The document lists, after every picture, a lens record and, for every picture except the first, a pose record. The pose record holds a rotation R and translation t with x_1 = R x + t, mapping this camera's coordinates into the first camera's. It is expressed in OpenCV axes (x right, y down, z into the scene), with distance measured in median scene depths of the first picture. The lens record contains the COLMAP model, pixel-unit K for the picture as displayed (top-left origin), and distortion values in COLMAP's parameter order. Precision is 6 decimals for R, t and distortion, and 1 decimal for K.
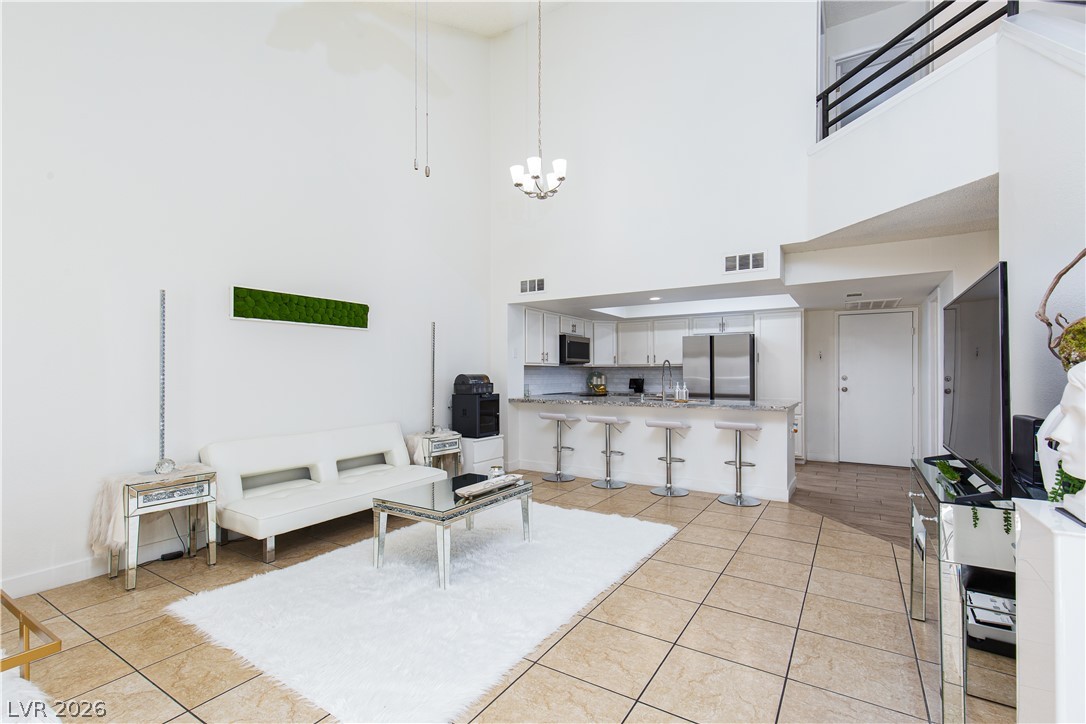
lens RADIAL K [[492.4, 0, 540.9], [0, 492.4, 367.7], [0, 0, 1]] dist [0.010185, -0.001510]
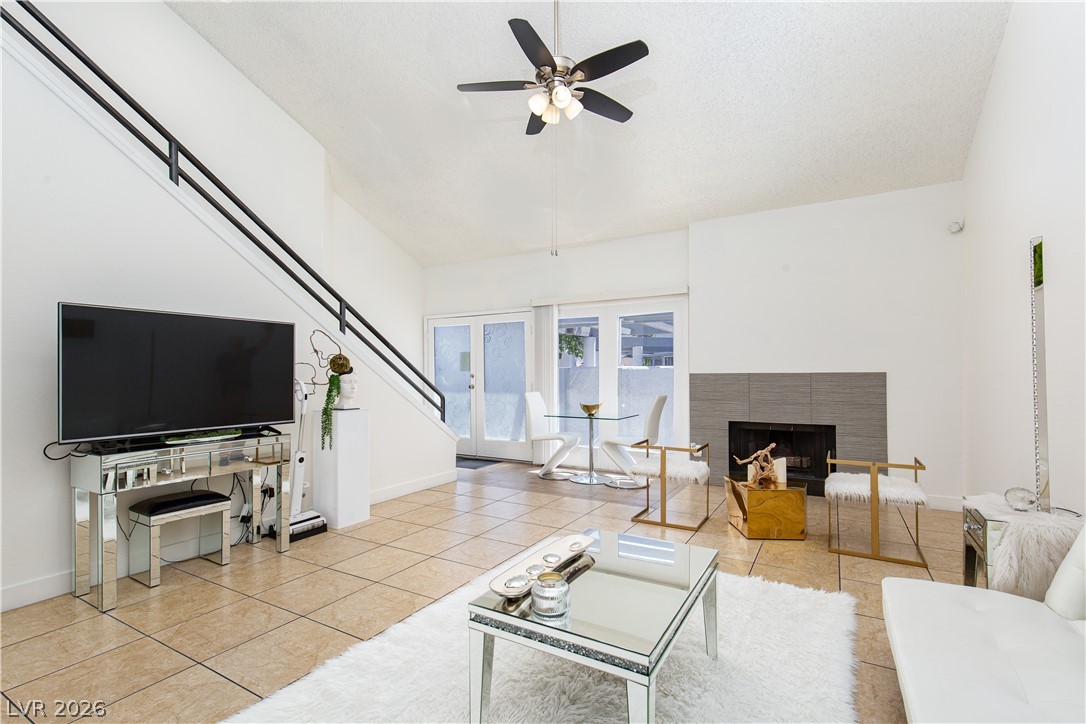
lens RADIAL K [[492.4, 0, 545.9], [0, 492.4, 365.3], [0, 0, 1]] dist [0.010185, -0.001510]
pose [[-0.999147, 0.004494, -0.041044, -0.045159], [0.005654, 0.999586, -0.028201, 0.017338], [0.040900, -0.028409, -0.998759, 0.924015]]
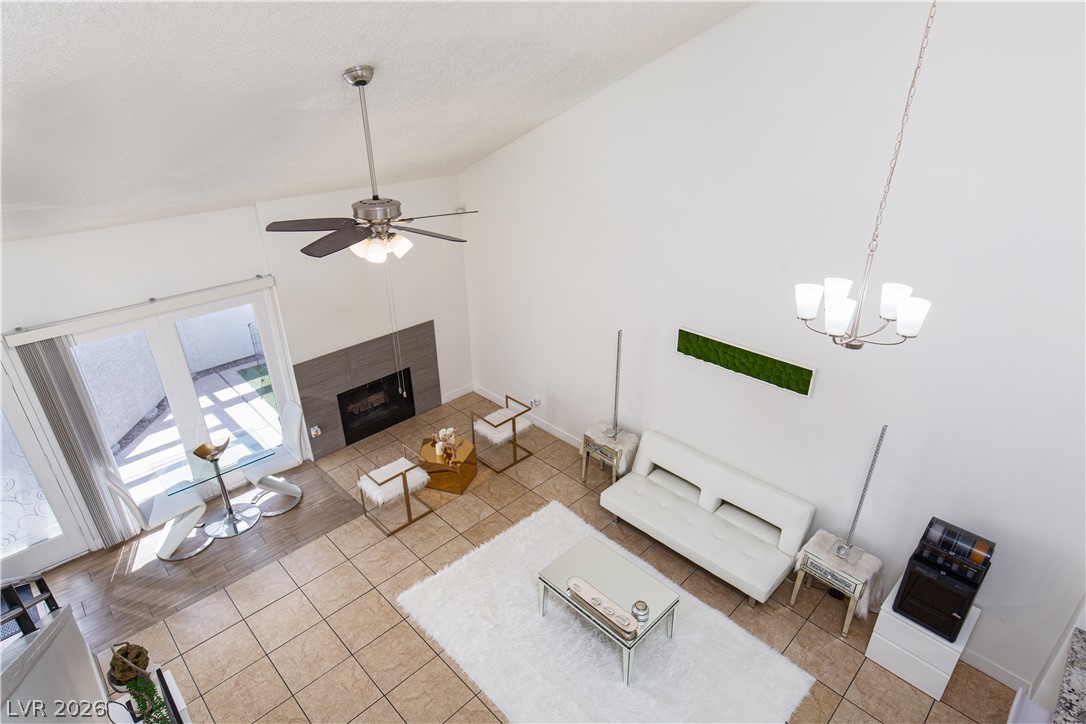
lens RADIAL K [[592.5, 0, 547.7], [0, 592.5, 369.7], [0, 0, 1]] dist [0.019907, -0.003658]
pose [[-0.219461, 0.441383, -0.870068, 0.495388], [0.010370, 0.892814, 0.450307, -0.481365], [0.975566, 0.089802, -0.200515, 0.649183]]
